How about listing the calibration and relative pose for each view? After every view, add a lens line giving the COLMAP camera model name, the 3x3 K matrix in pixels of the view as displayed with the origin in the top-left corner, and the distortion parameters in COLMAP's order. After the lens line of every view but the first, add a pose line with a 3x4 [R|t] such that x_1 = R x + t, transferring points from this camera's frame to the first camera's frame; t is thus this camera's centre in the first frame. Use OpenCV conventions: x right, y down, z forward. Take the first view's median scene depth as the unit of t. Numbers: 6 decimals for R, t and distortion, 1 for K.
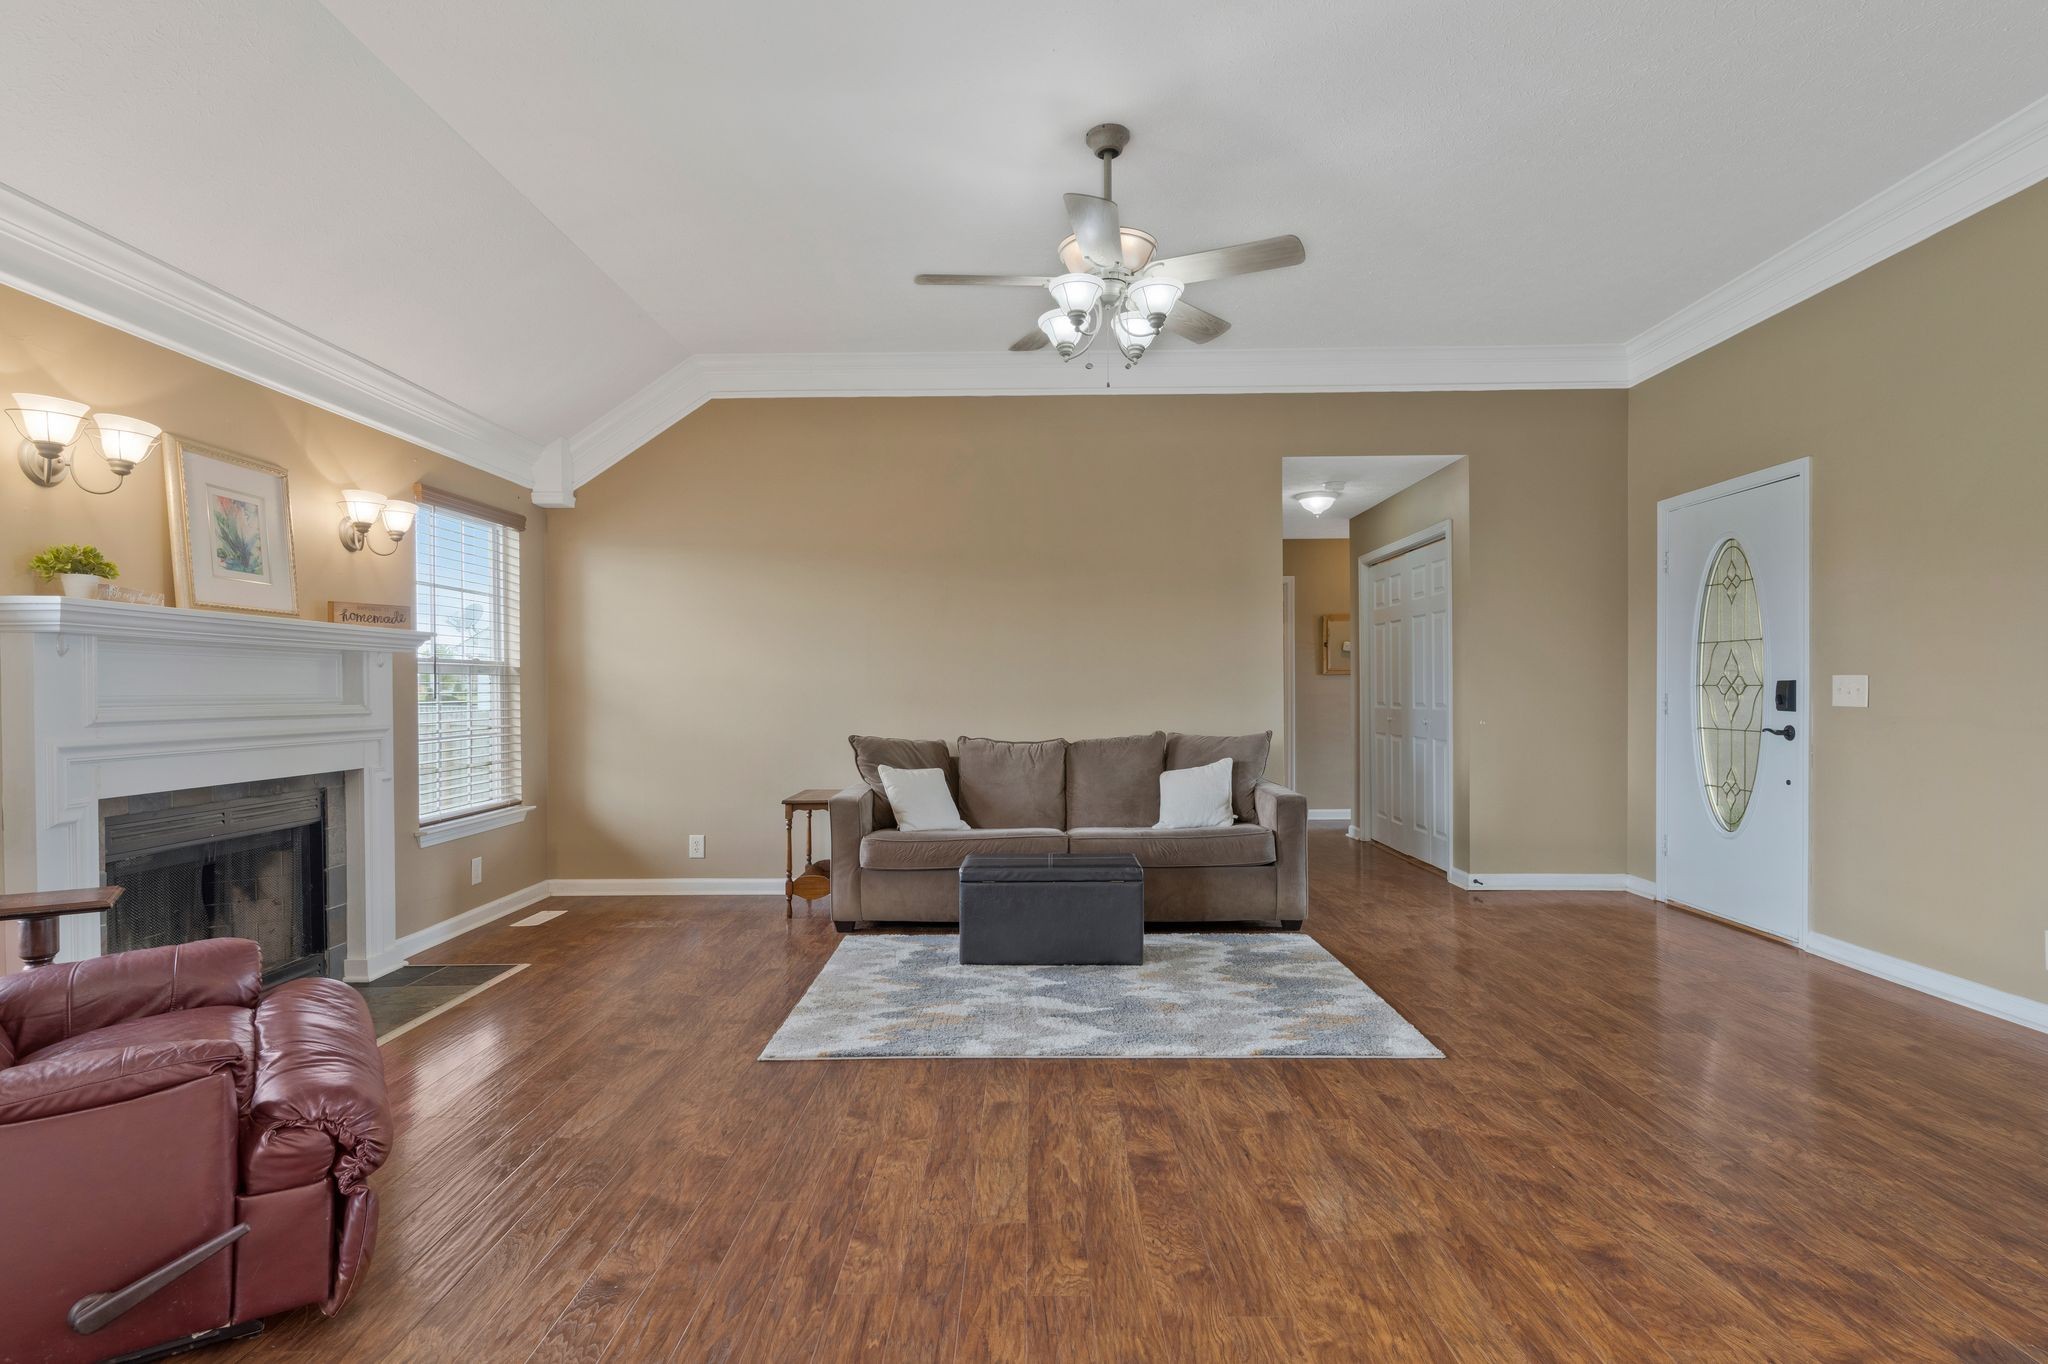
lens RADIAL K [[1001.4, 0, 1024.0], [0, 1001.4, 682.0], [0, 0, 1]] dist [0.002533, 0.000364]
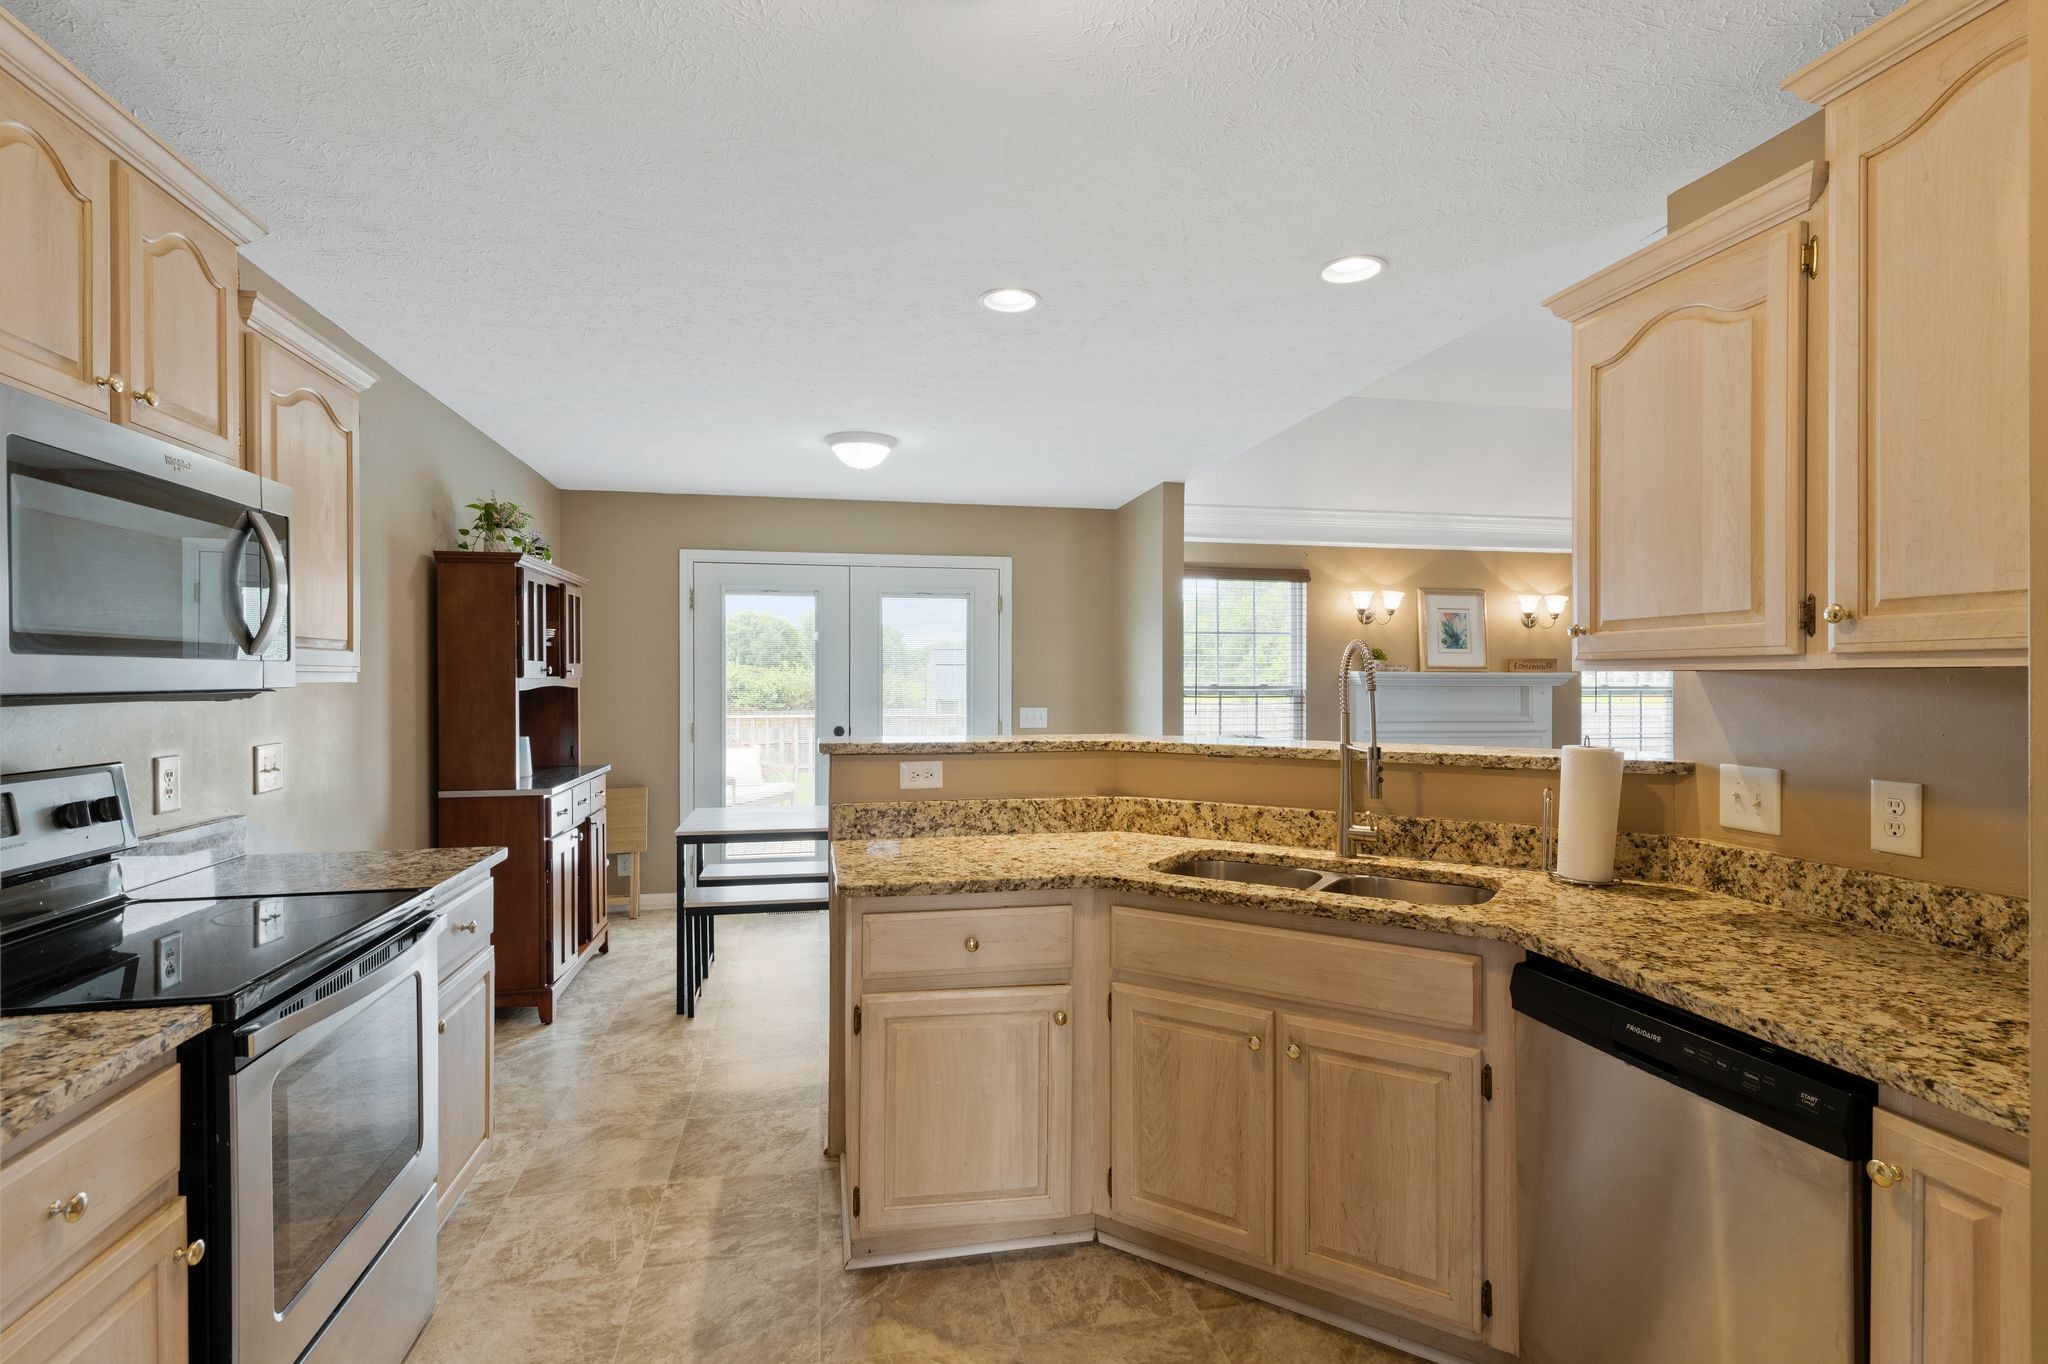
lens RADIAL K [[1001.4, 0, 1024.0], [0, 1001.4, 682.0], [0, 0, 1]] dist [0.002533, 0.000364]
pose [[0.207105, 0.009194, -0.978276, 0.948249], [0.000189, 0.999955, 0.009438, -0.059327], [0.978319, -0.002139, 0.207094, -0.242993]]
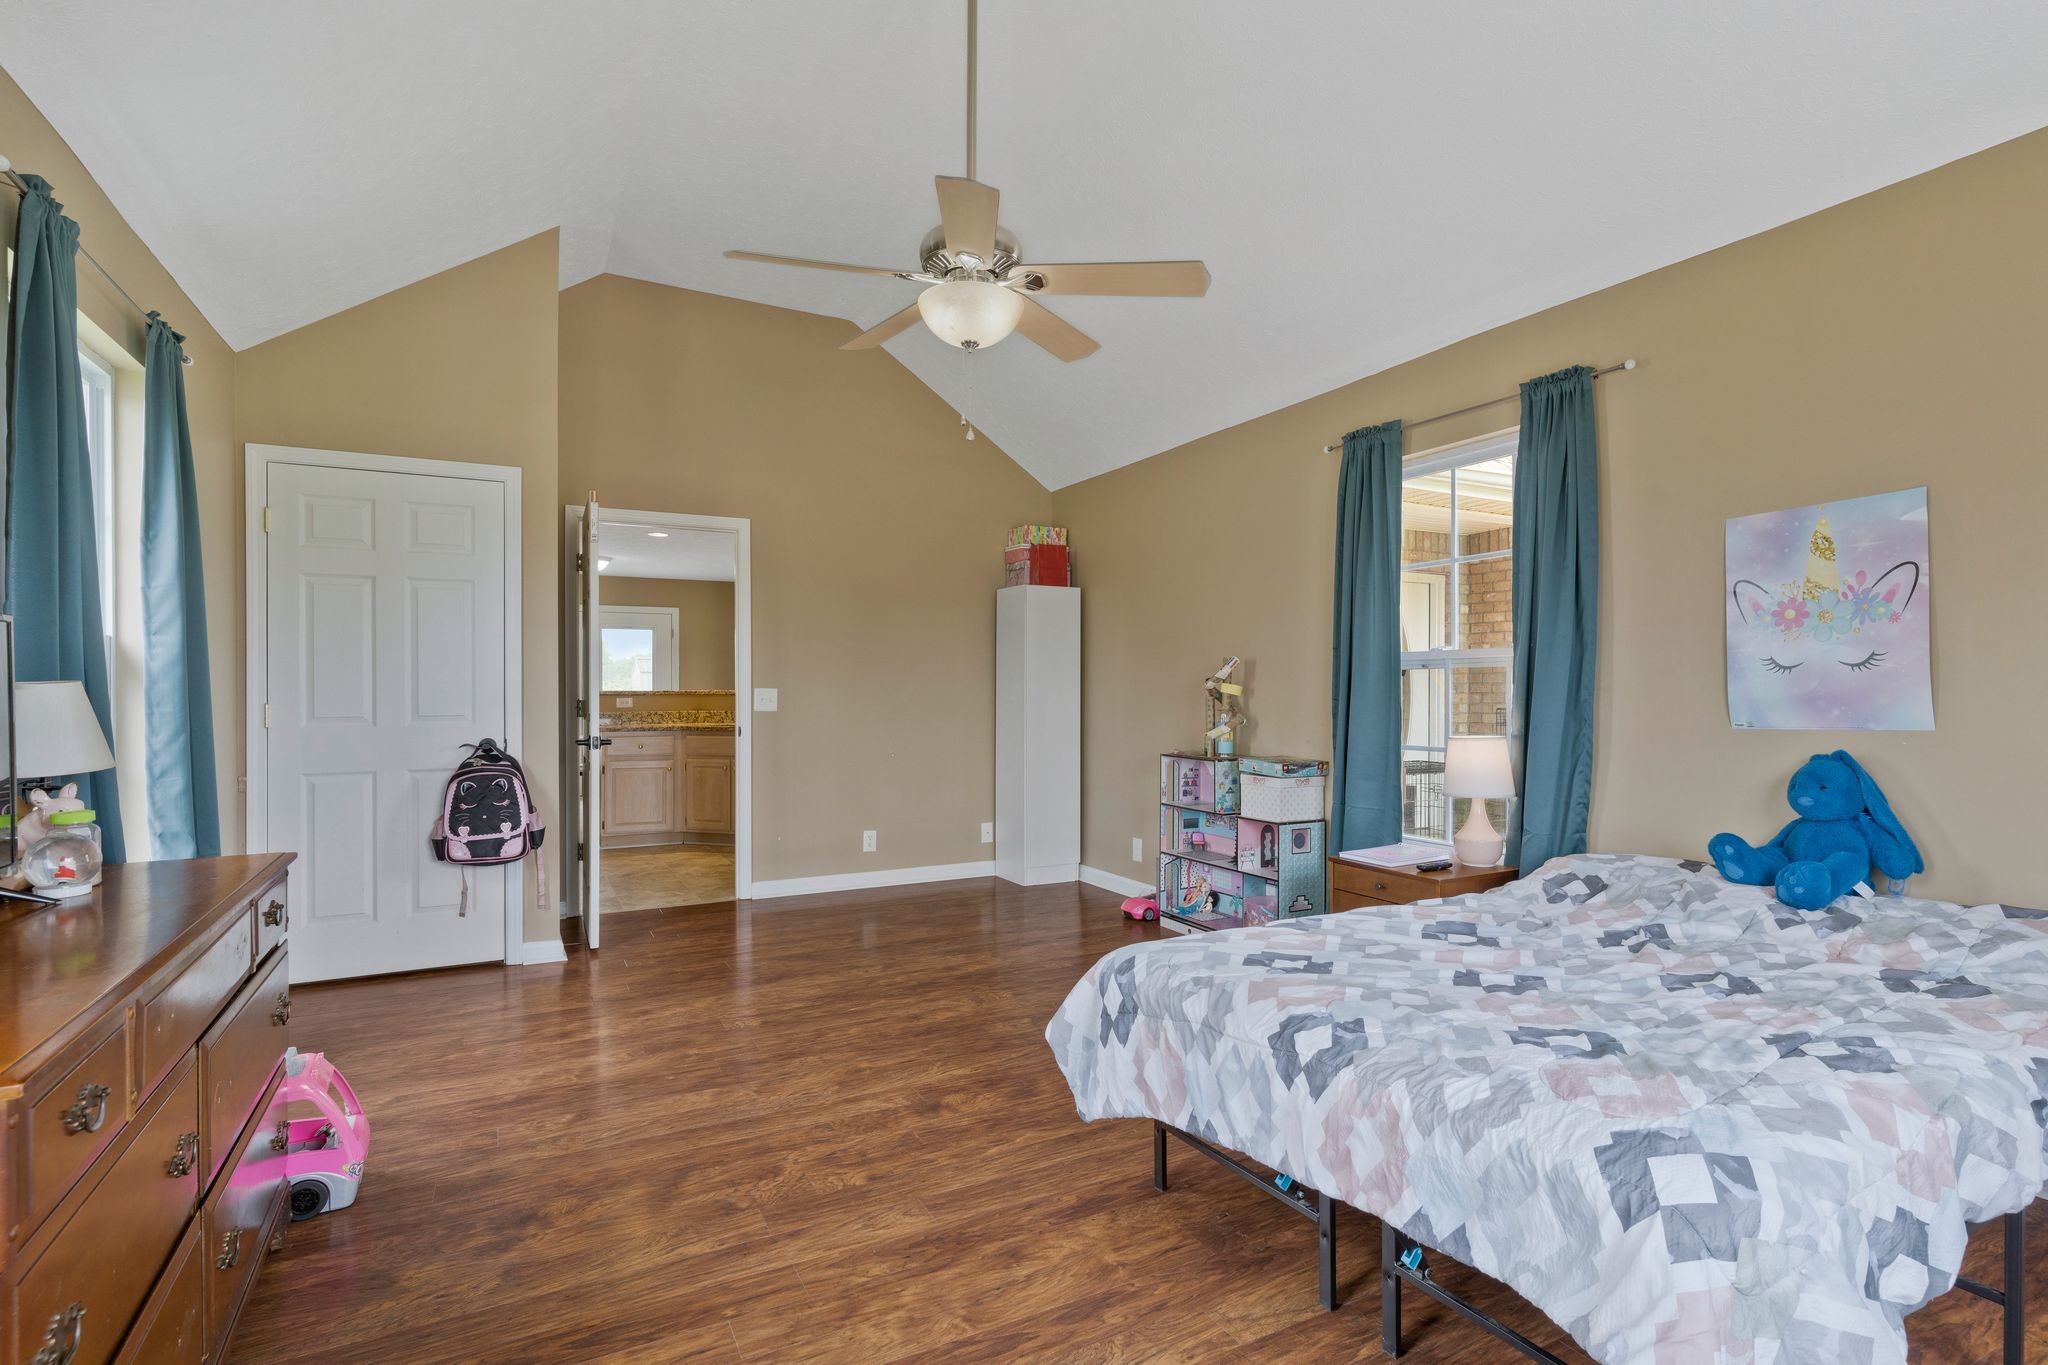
lens RADIAL K [[972.0, 0, 1007.8], [0, 972.0, 698.3], [0, 0, 1]] dist [-0.000619, -0.000093]
pose [[0.471445, 0.006889, -0.881869, 2.461991], [-0.006488, 0.999970, 0.004343, -0.005582], [0.881872, 0.003674, 0.471475, -0.426262]]
